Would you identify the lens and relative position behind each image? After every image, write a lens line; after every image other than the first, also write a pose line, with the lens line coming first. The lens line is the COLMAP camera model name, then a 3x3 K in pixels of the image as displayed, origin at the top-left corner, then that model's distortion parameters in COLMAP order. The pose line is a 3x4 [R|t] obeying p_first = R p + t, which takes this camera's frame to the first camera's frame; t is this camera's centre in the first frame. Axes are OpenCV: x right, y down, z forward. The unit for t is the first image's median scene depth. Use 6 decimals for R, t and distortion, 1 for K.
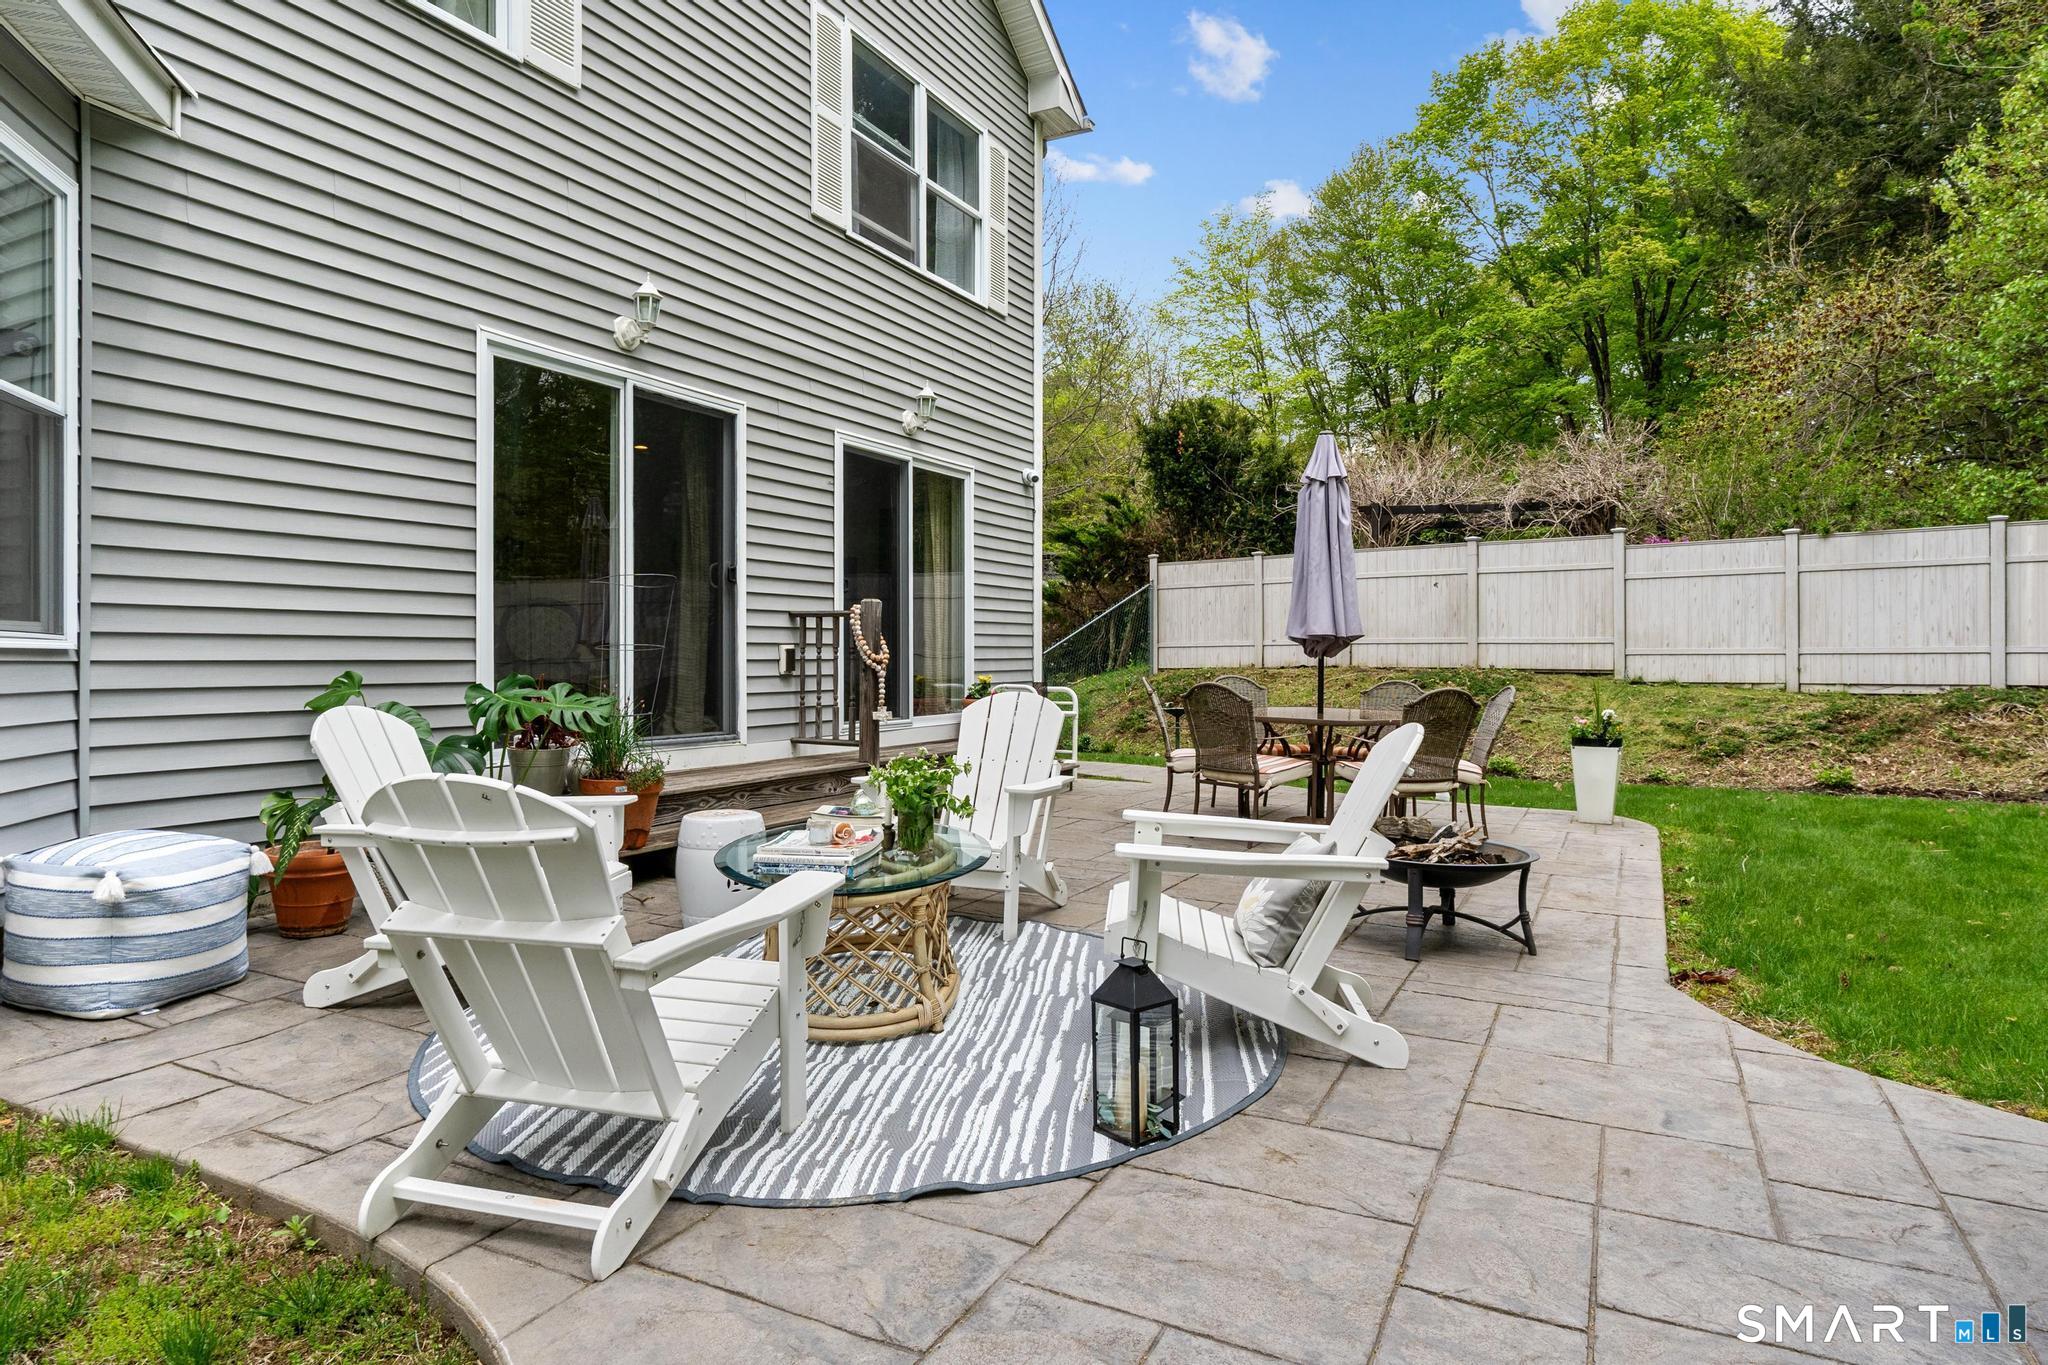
lens RADIAL K [[1205.0, 0, 1012.9], [0, 1205.0, 646.7], [0, 0, 1]] dist [0.000594, 0.000584]
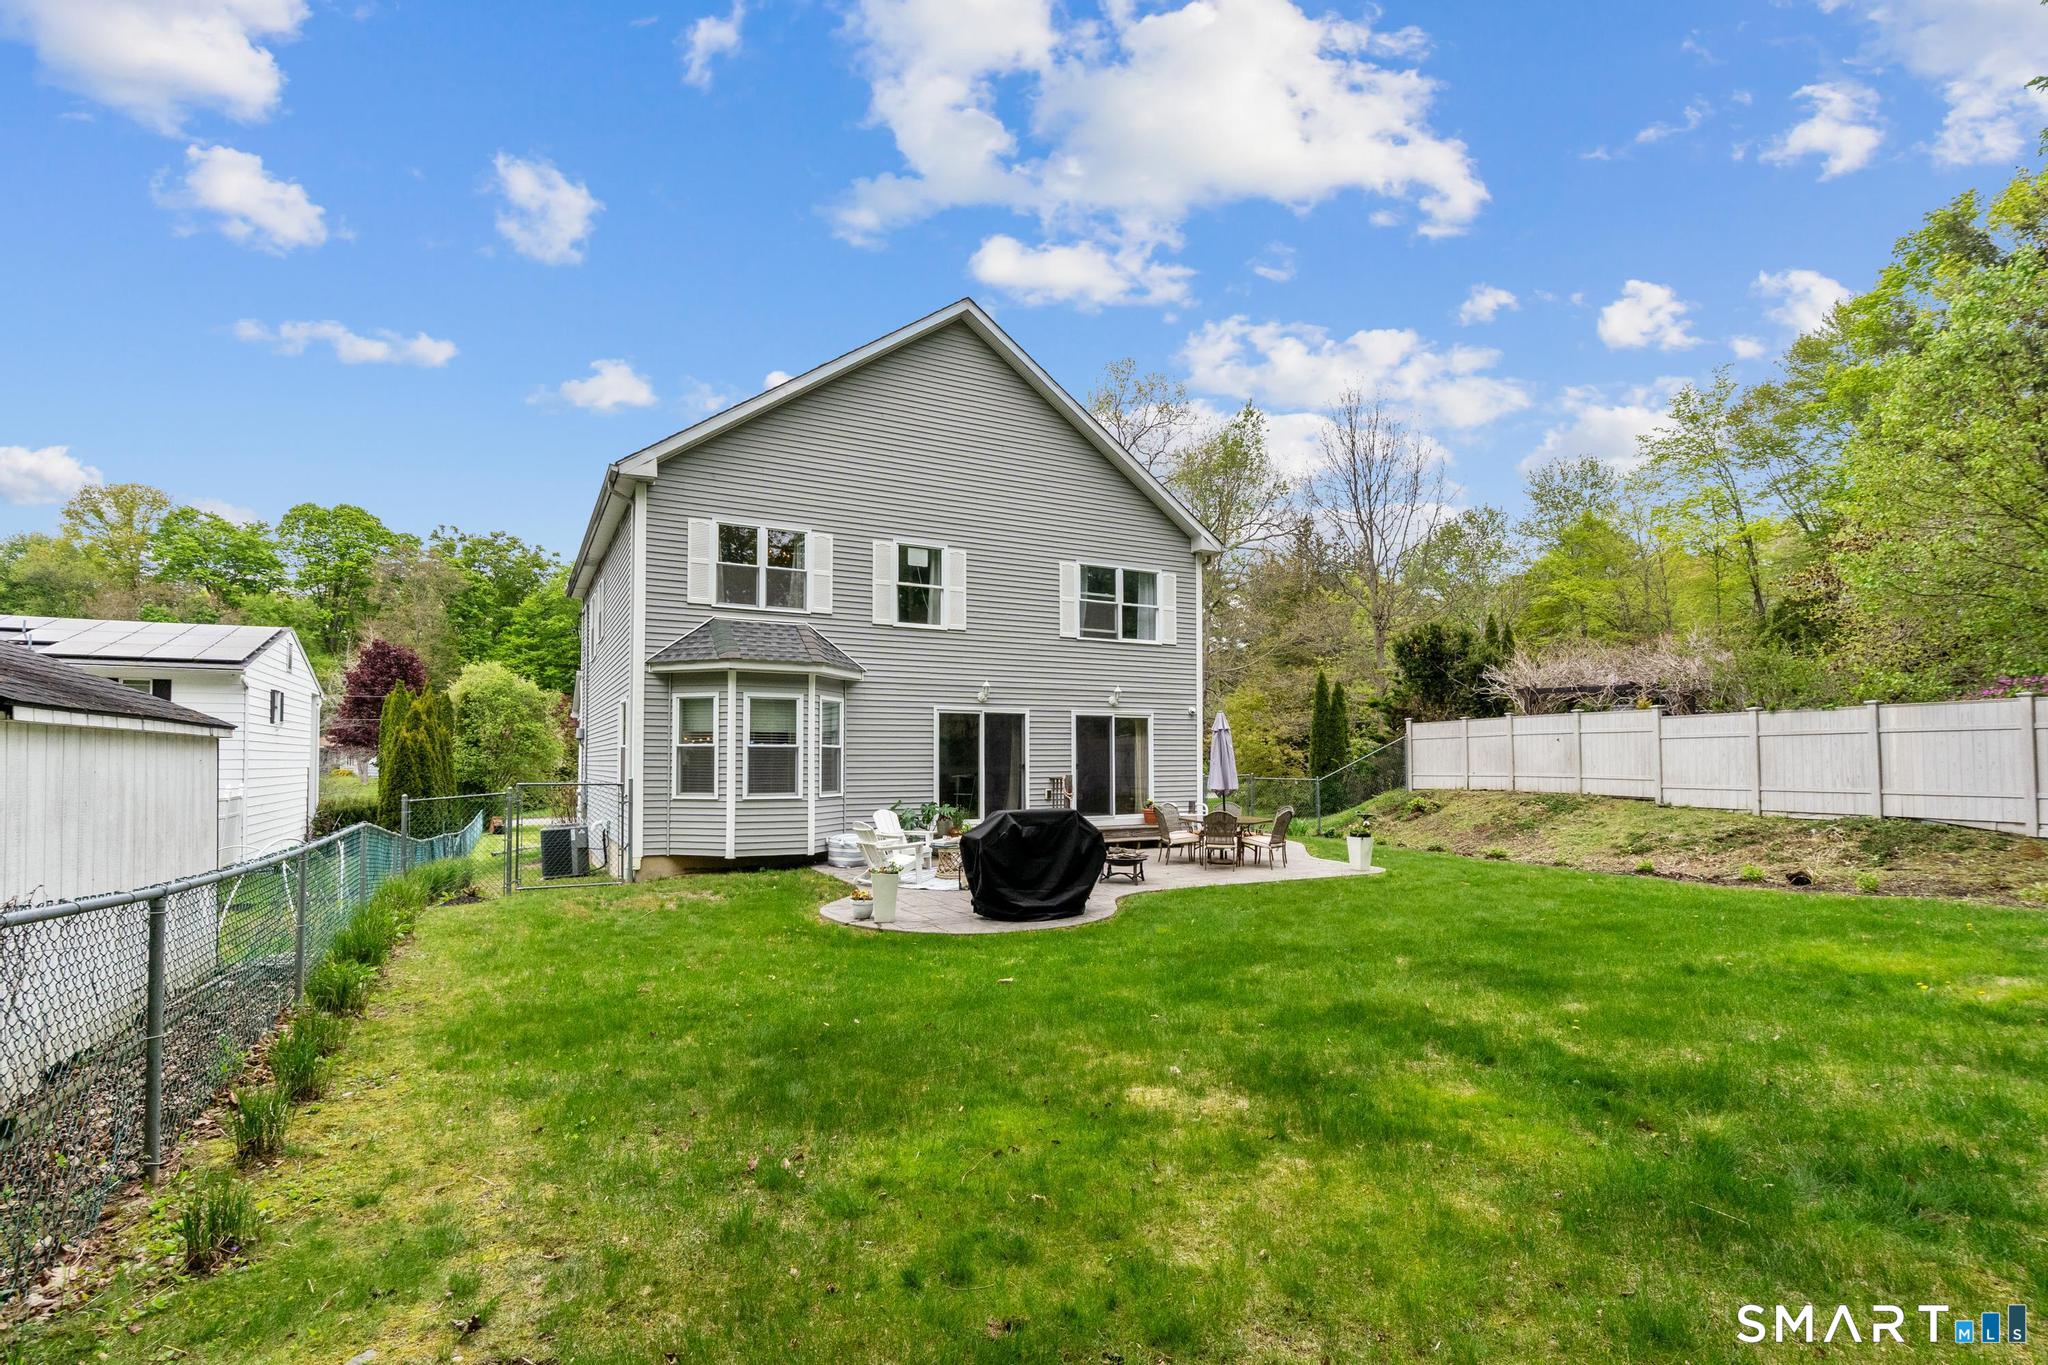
lens RADIAL K [[934.4, 0, 1024.0], [0, 934.4, 682.5], [0, 0, 1]] dist [-0.000278, -0.000377]
pose [[0.844622, -0.044621, -0.533500, 0.751780], [0.005004, 0.997135, -0.075478, -0.067764], [0.535339, 0.061081, 0.842426, -0.725562]]
